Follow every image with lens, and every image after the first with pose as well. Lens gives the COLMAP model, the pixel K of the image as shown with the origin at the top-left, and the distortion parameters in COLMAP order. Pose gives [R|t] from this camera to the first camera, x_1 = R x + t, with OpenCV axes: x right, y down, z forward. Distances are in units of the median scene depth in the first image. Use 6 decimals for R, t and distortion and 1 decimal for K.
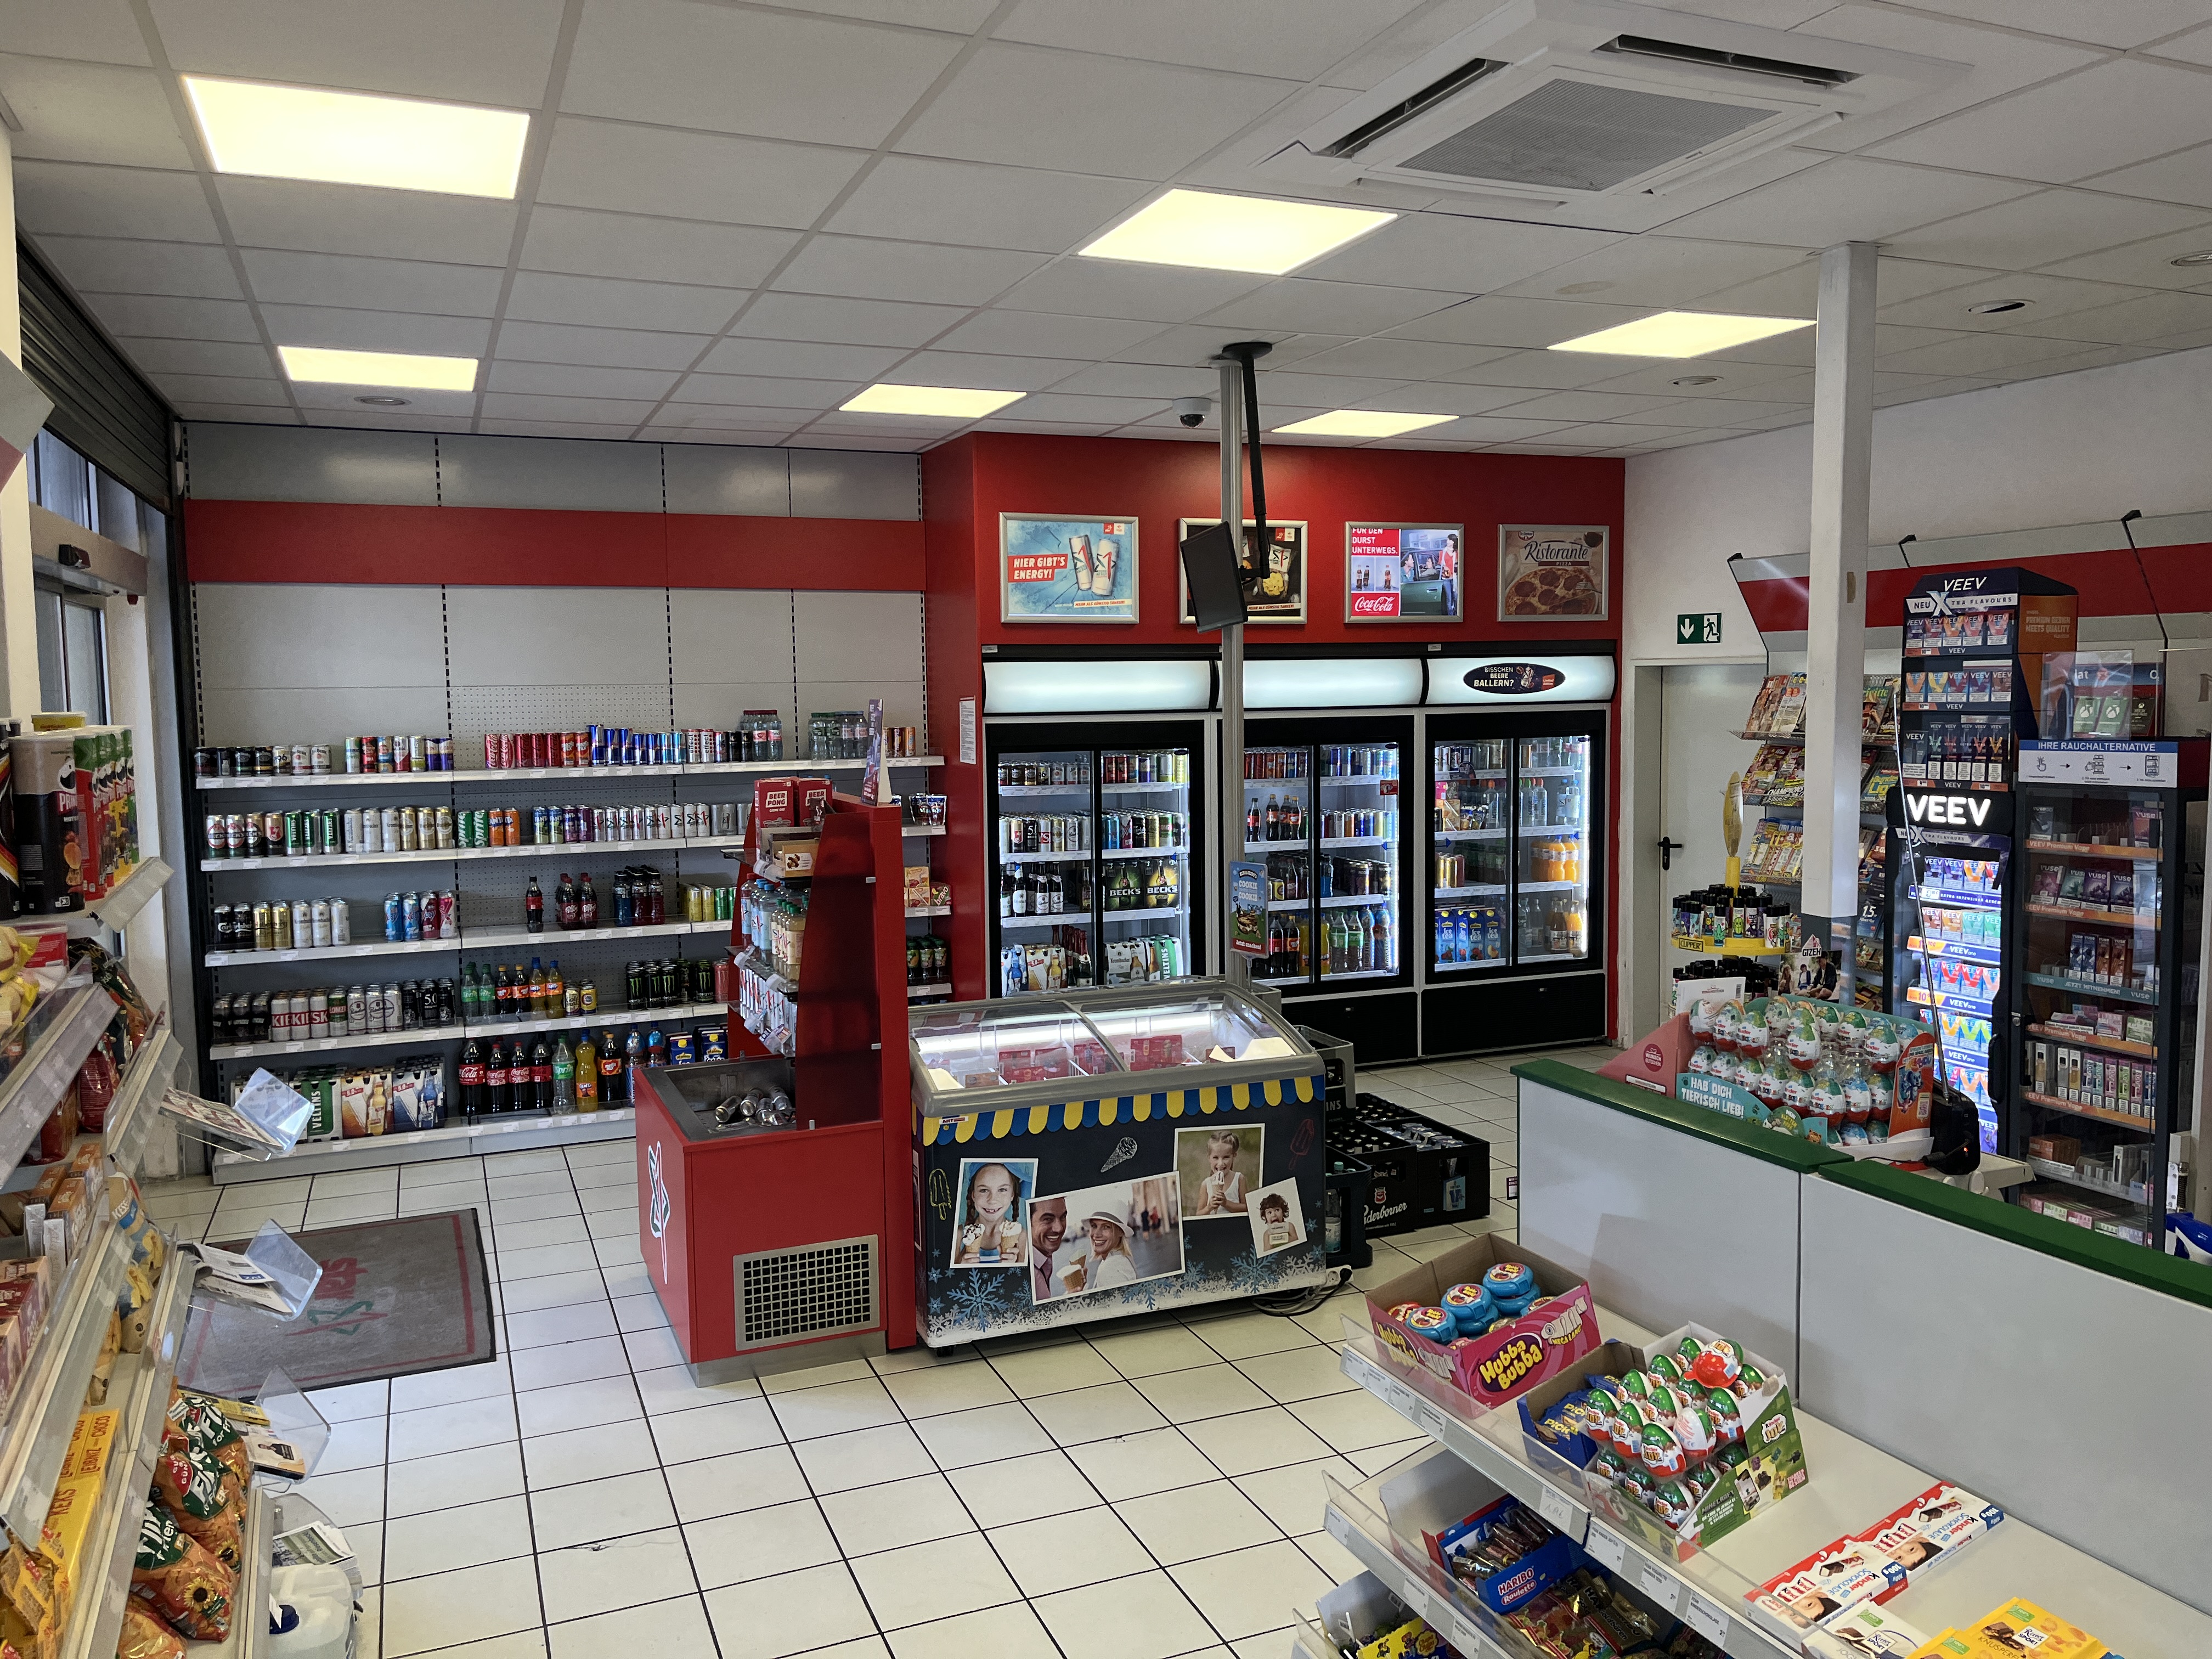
lens RADIAL K [[1670.2, 0, 1092.4], [0, 1670.2, 817.8], [0, 0, 1]] dist [0.042970, -0.036194]
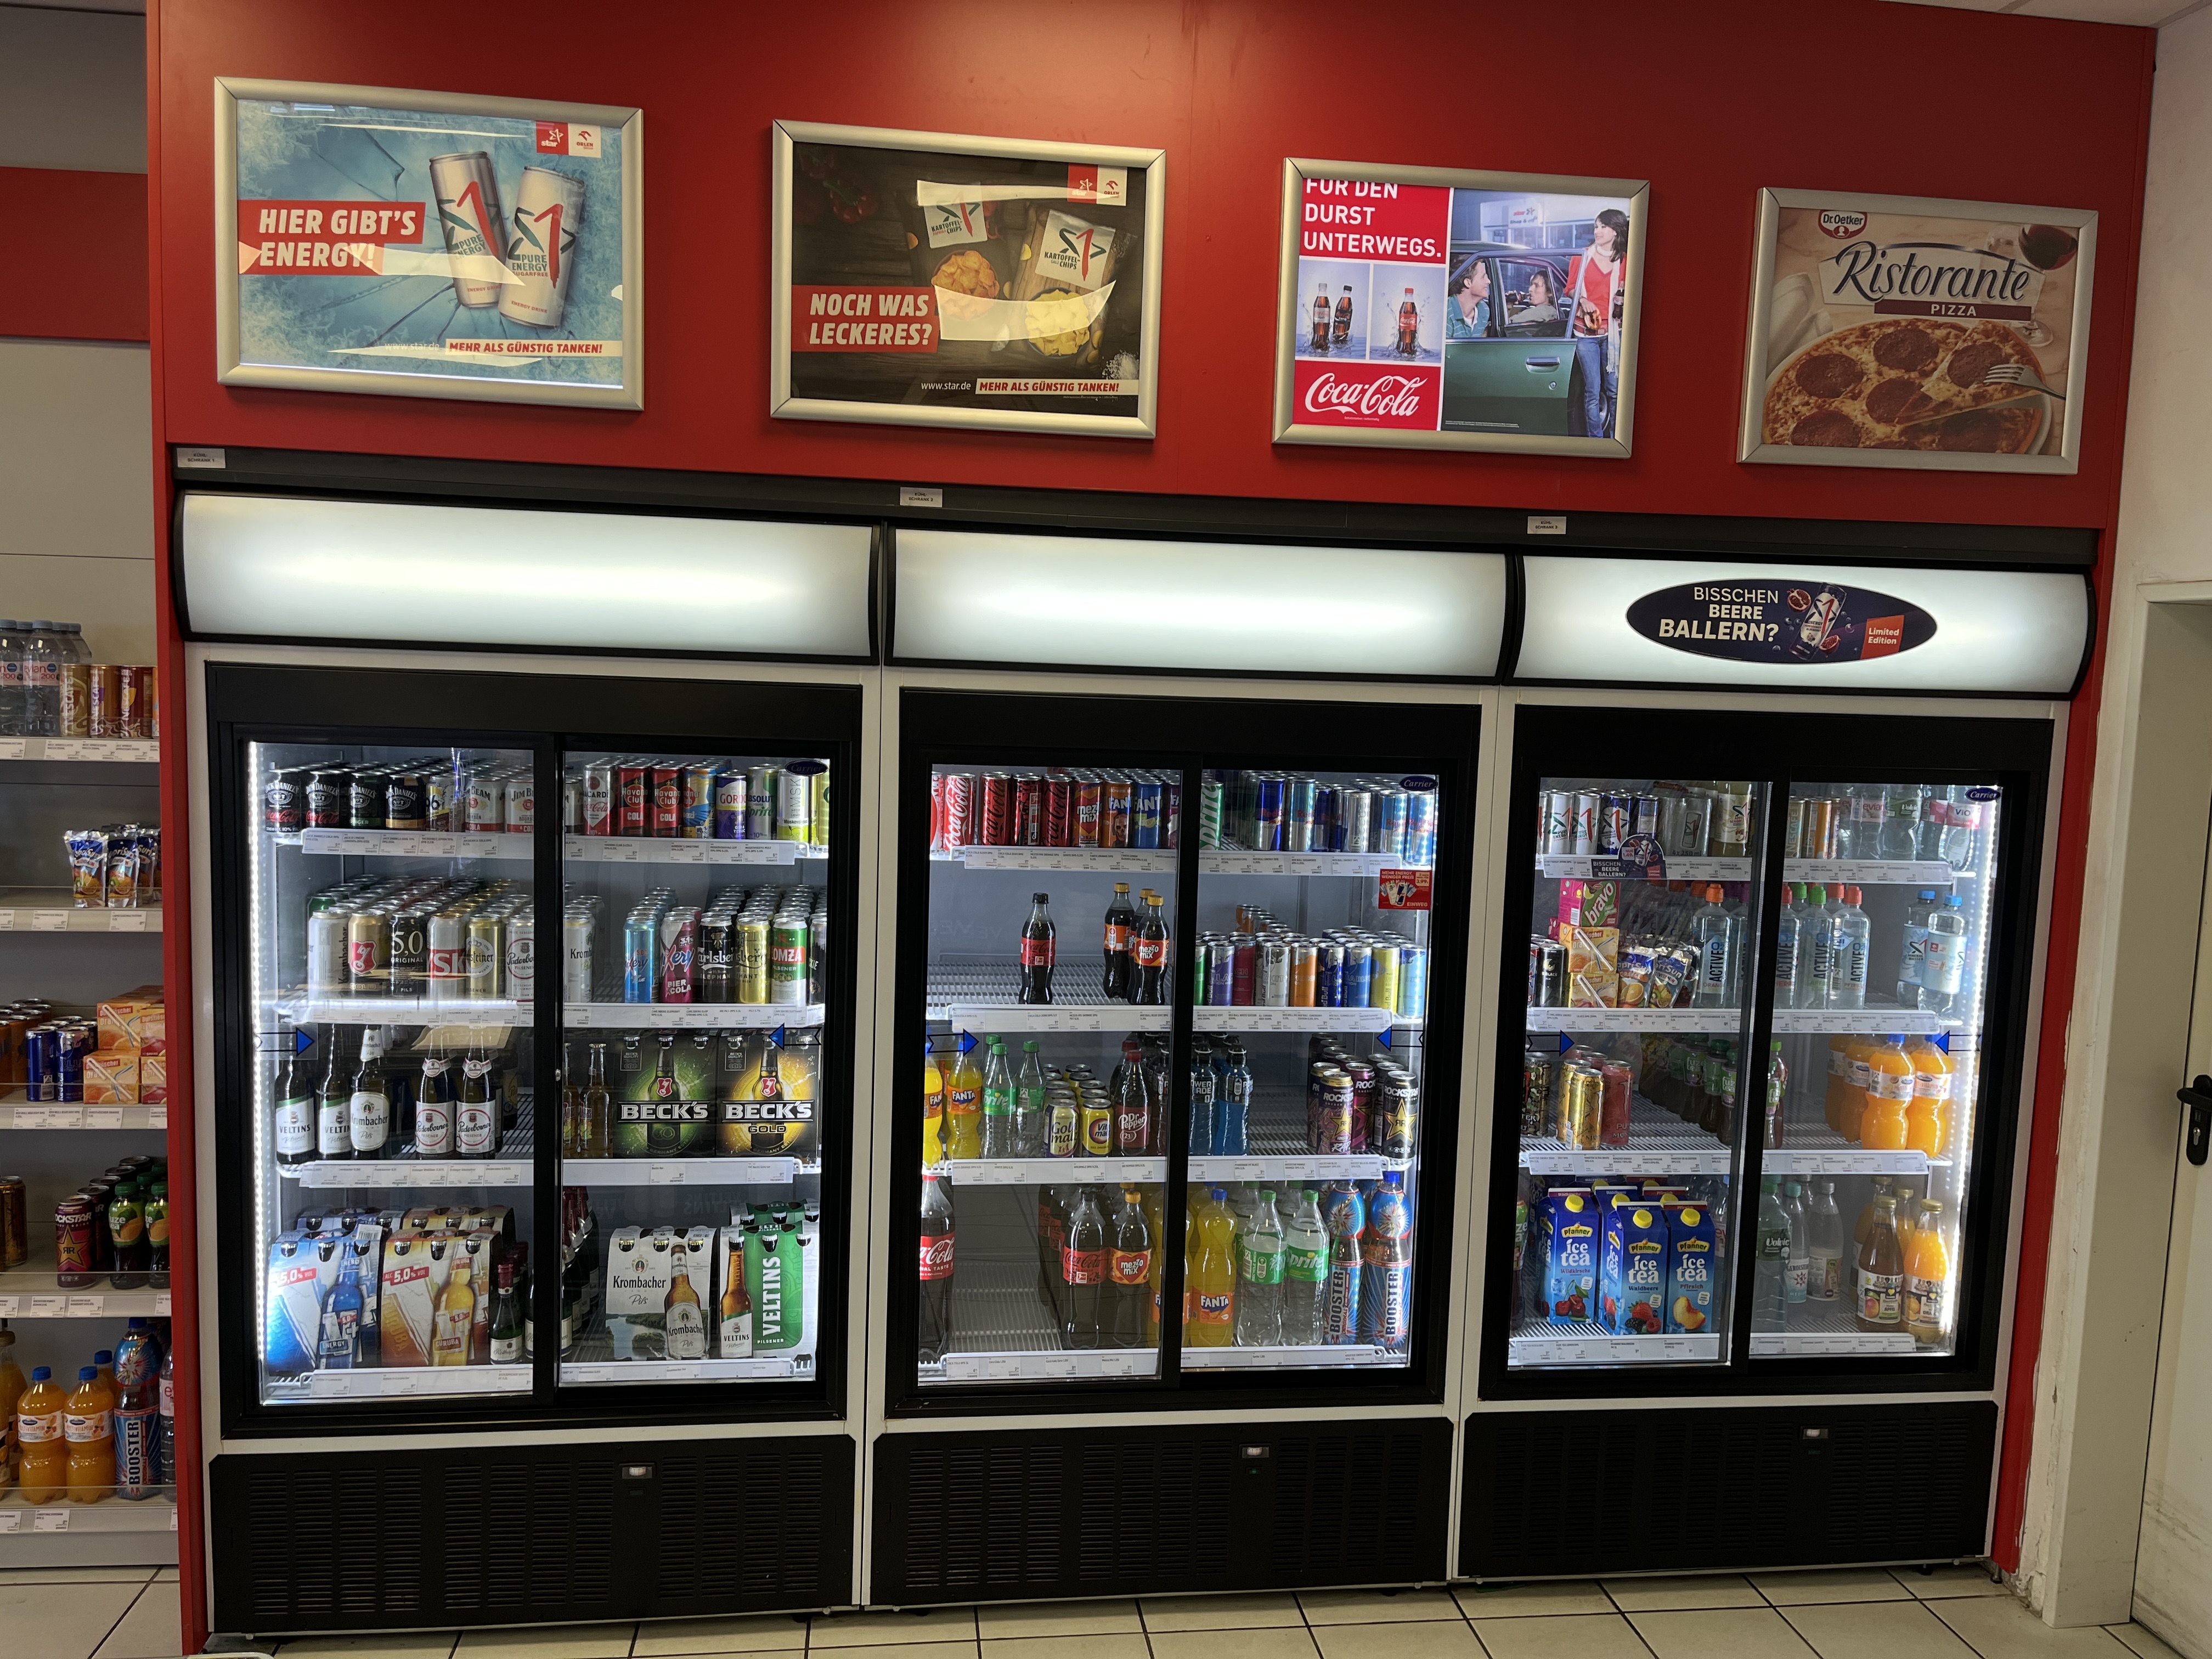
lens RADIAL K [[1670.2, 0, 1122.5], [0, 1670.2, 843.8], [0, 0, 1]] dist [0.042970, -0.036194]
pose [[0.969214, 0.069684, -0.236151, 0.204018], [-0.064688, 0.997489, 0.028846, -0.035571], [0.237568, -0.012682, 0.971288, 0.609024]]
